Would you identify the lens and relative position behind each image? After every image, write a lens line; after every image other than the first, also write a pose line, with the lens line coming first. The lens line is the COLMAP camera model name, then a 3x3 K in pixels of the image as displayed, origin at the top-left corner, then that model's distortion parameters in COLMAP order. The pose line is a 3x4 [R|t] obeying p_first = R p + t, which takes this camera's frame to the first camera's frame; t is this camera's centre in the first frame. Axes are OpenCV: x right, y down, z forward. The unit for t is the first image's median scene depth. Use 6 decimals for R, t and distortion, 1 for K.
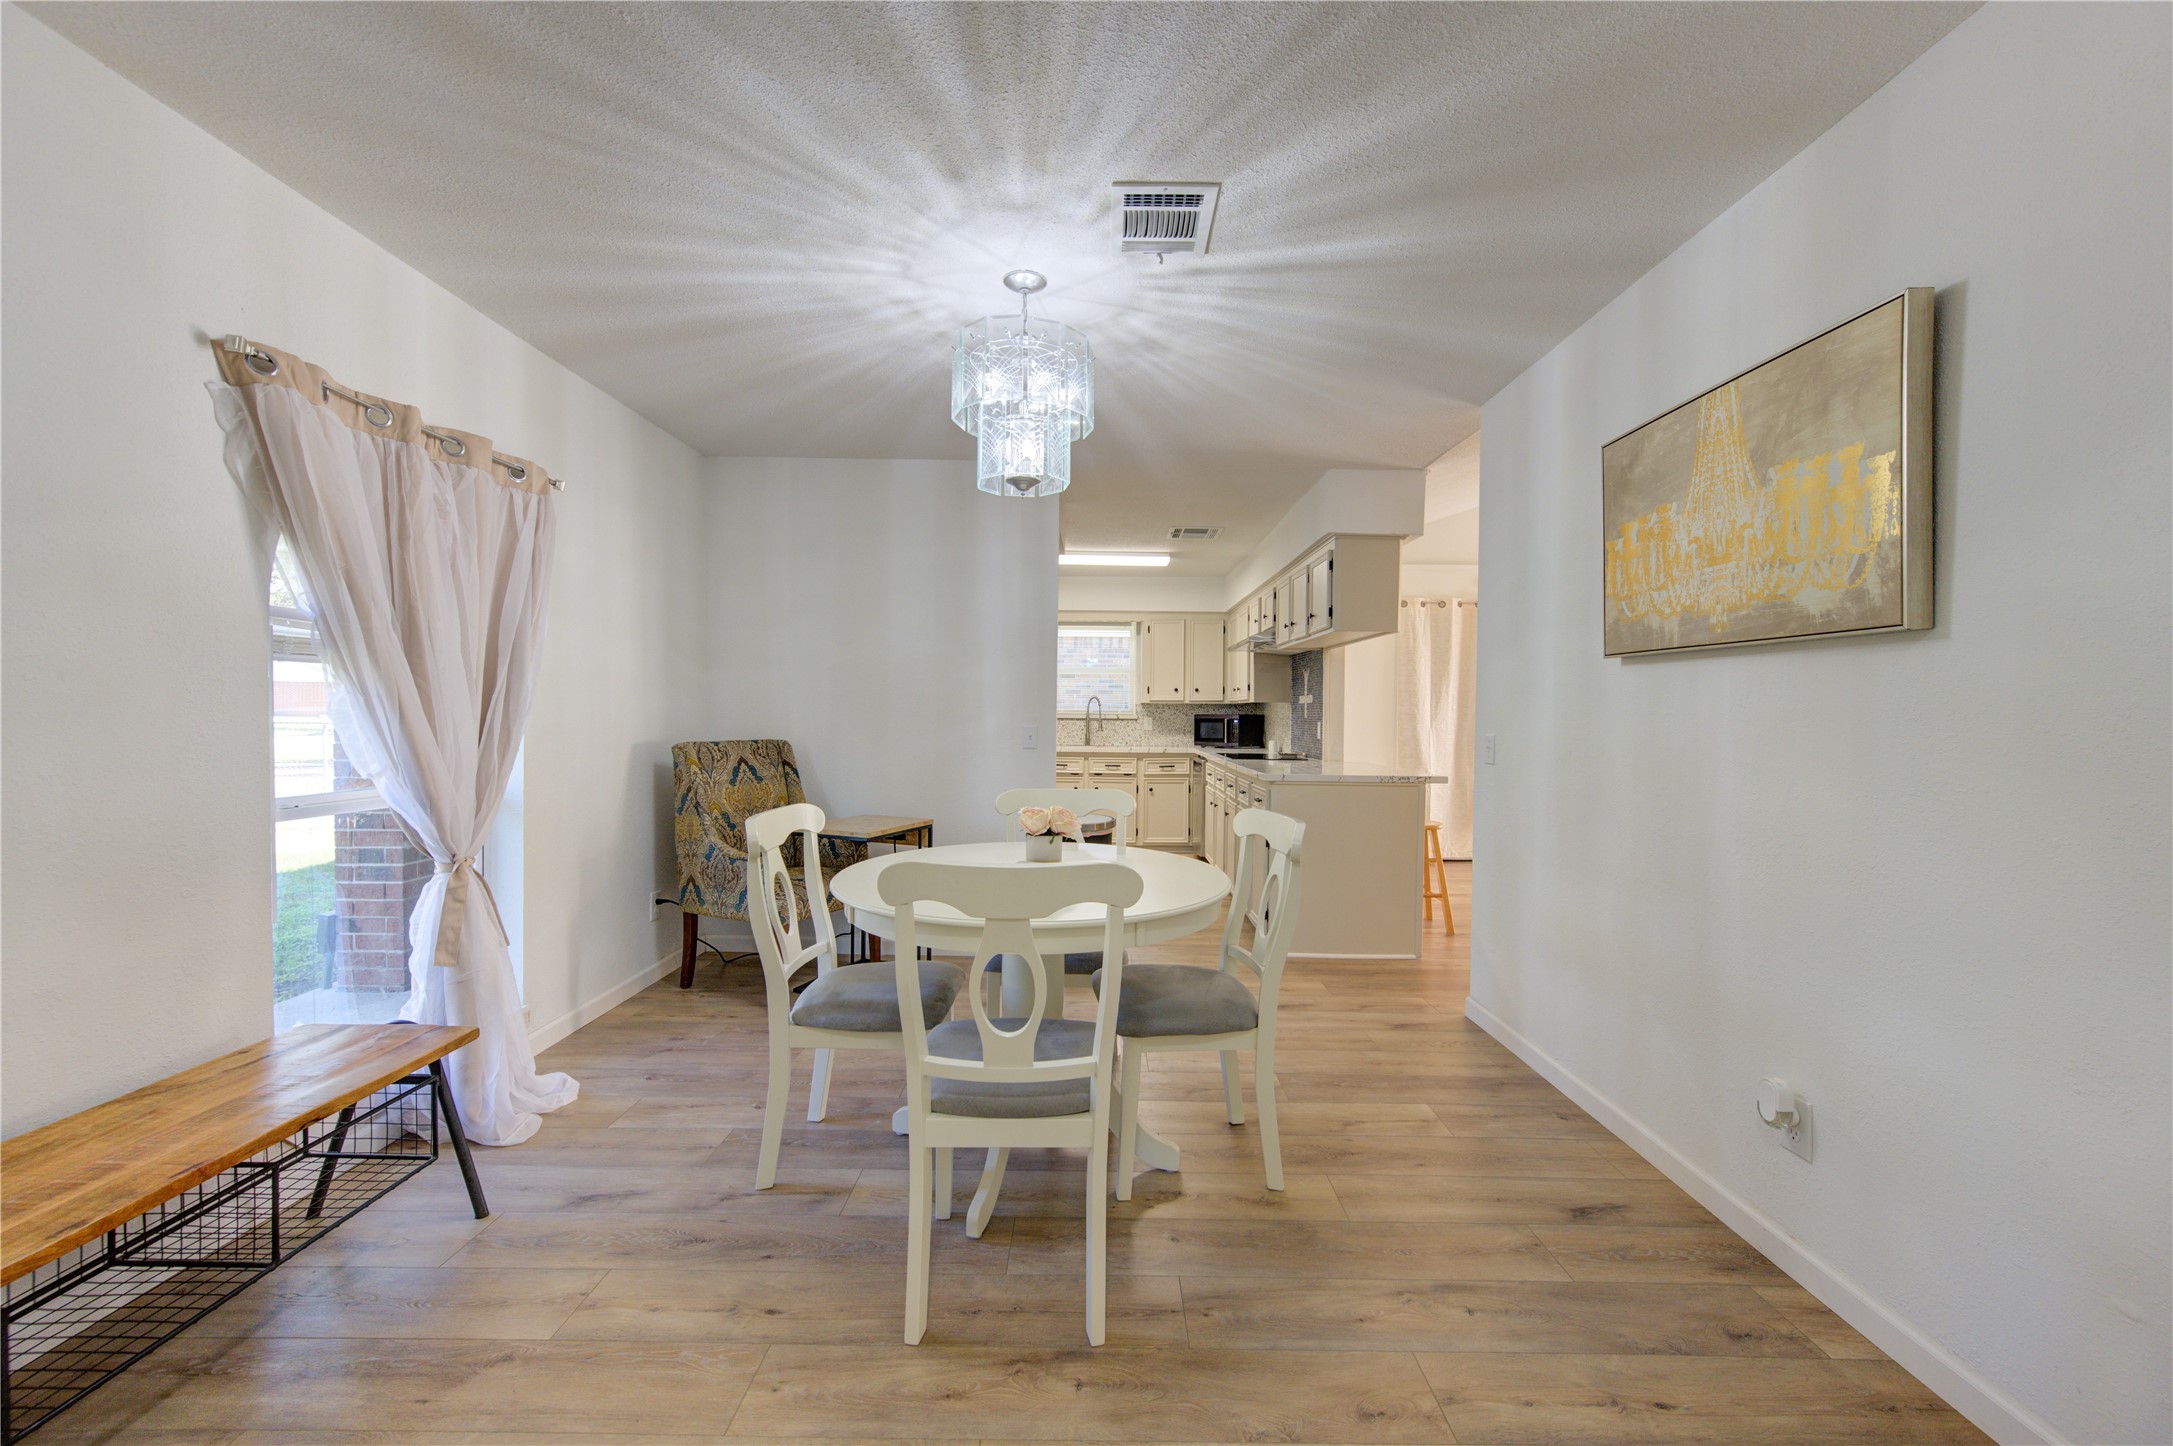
lens RADIAL K [[846.5, 0, 1093.5], [0, 846.5, 731.0], [0, 0, 1]] dist [0.008028, -0.003235]
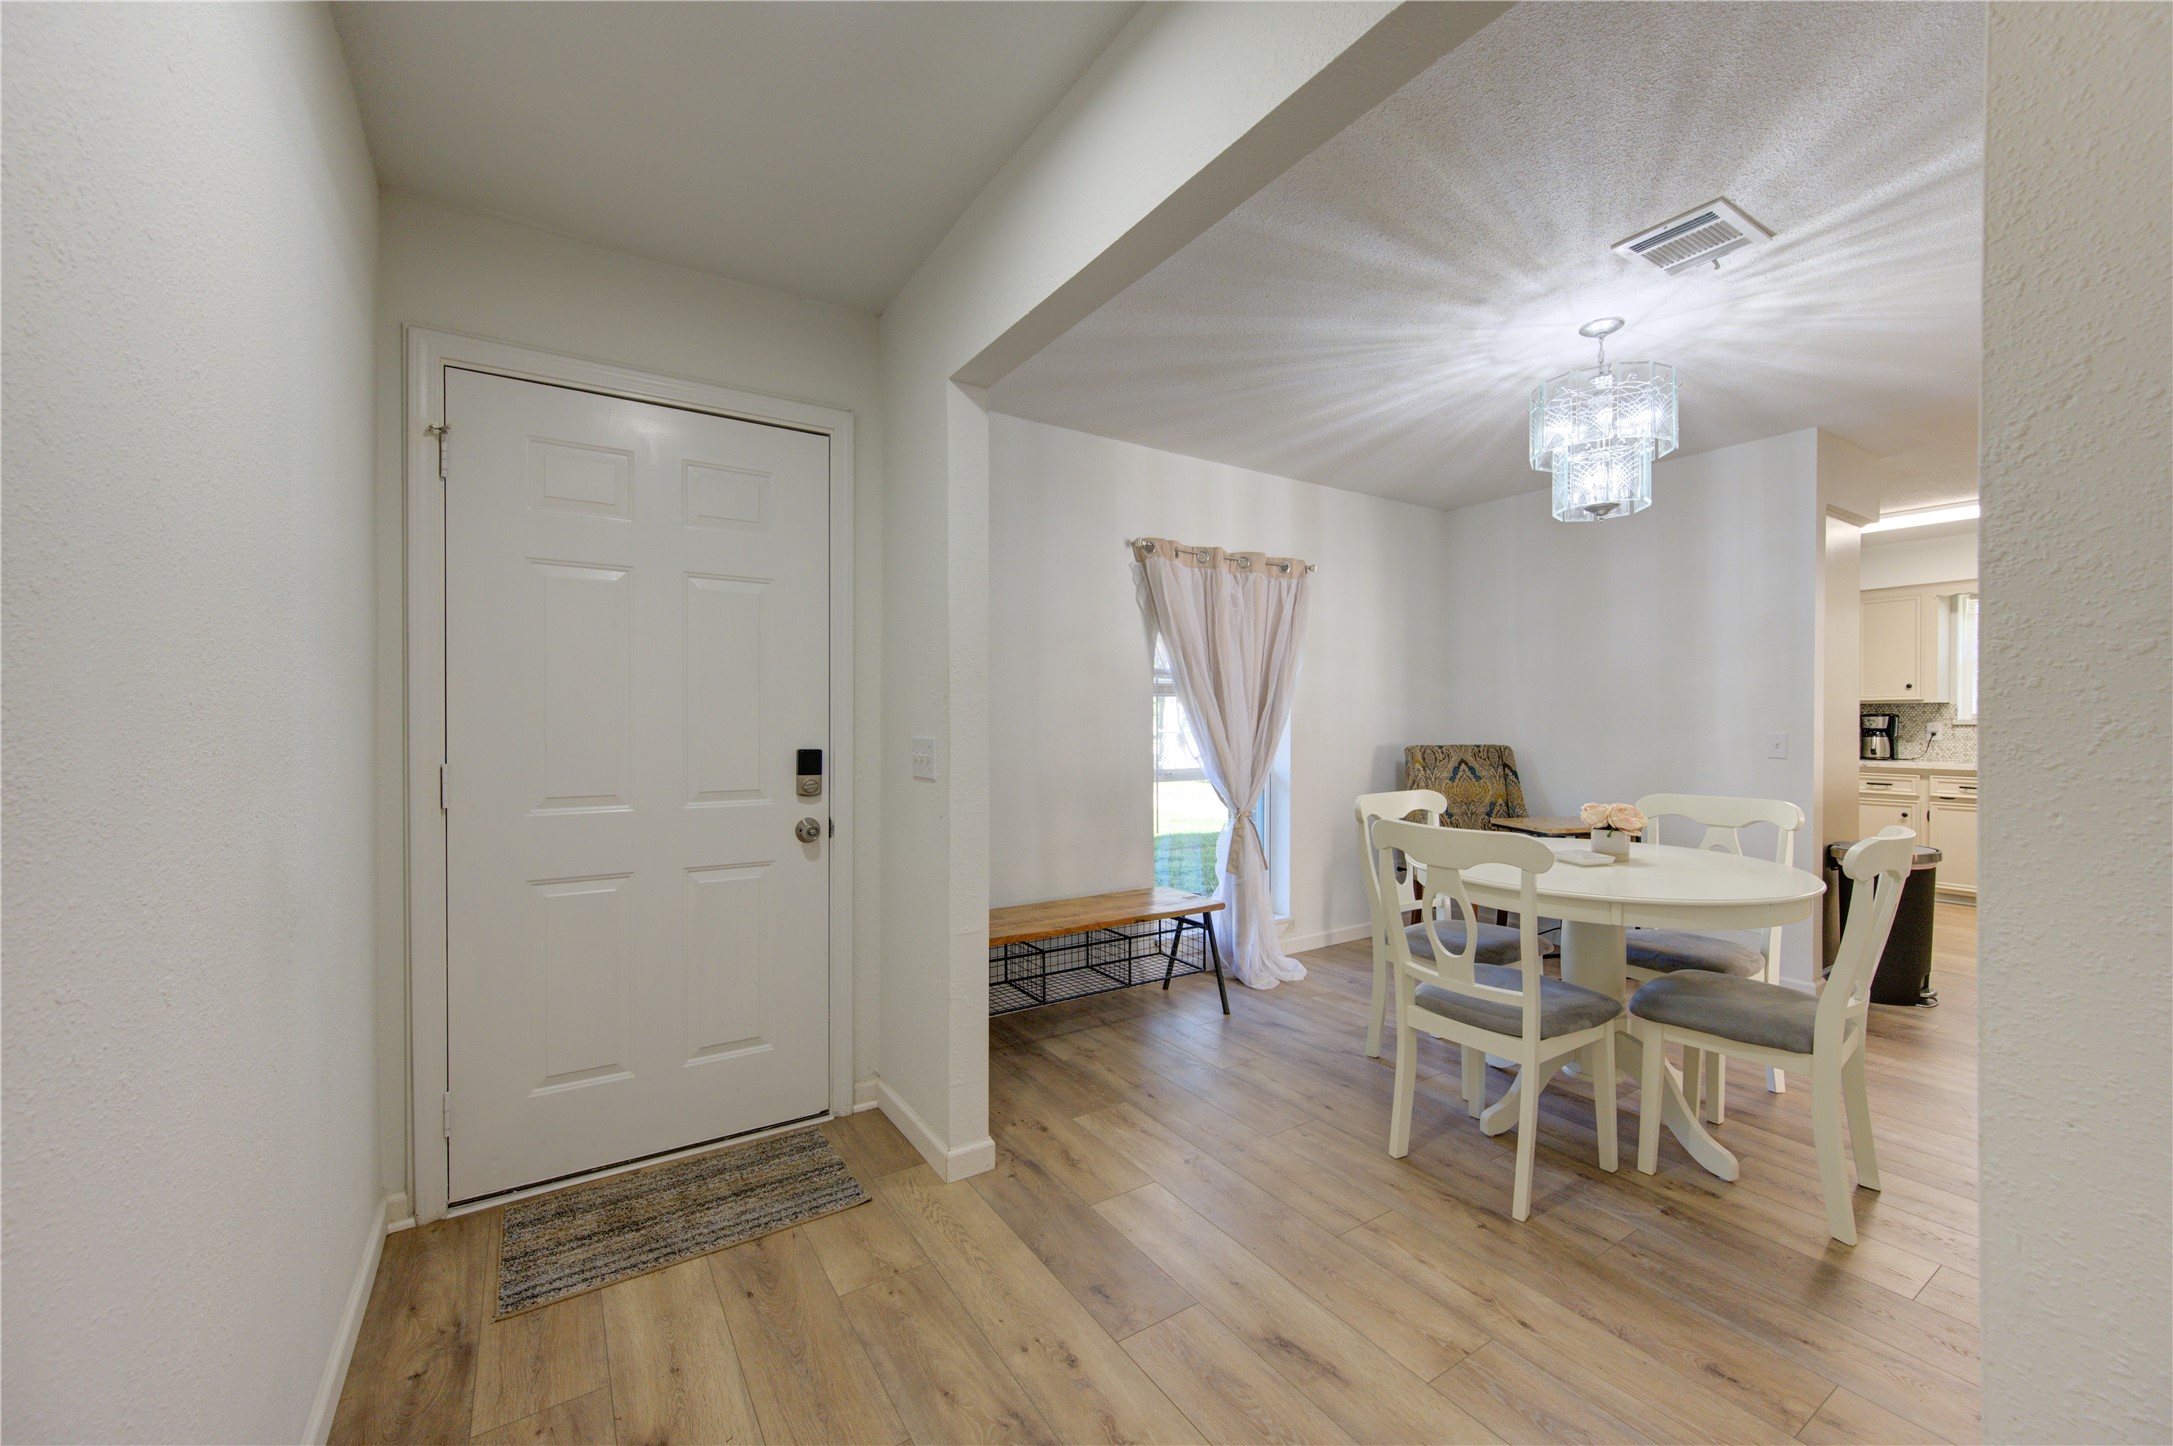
lens RADIAL K [[846.5, 0, 1093.5], [0, 846.5, 731.0], [0, 0, 1]] dist [0.008028, -0.003235]
pose [[0.550027, -0.002042, -0.835144, 0.506541], [-0.009571, 0.999916, -0.008748, 0.011896], [0.835092, 0.012805, 0.549962, -0.160951]]
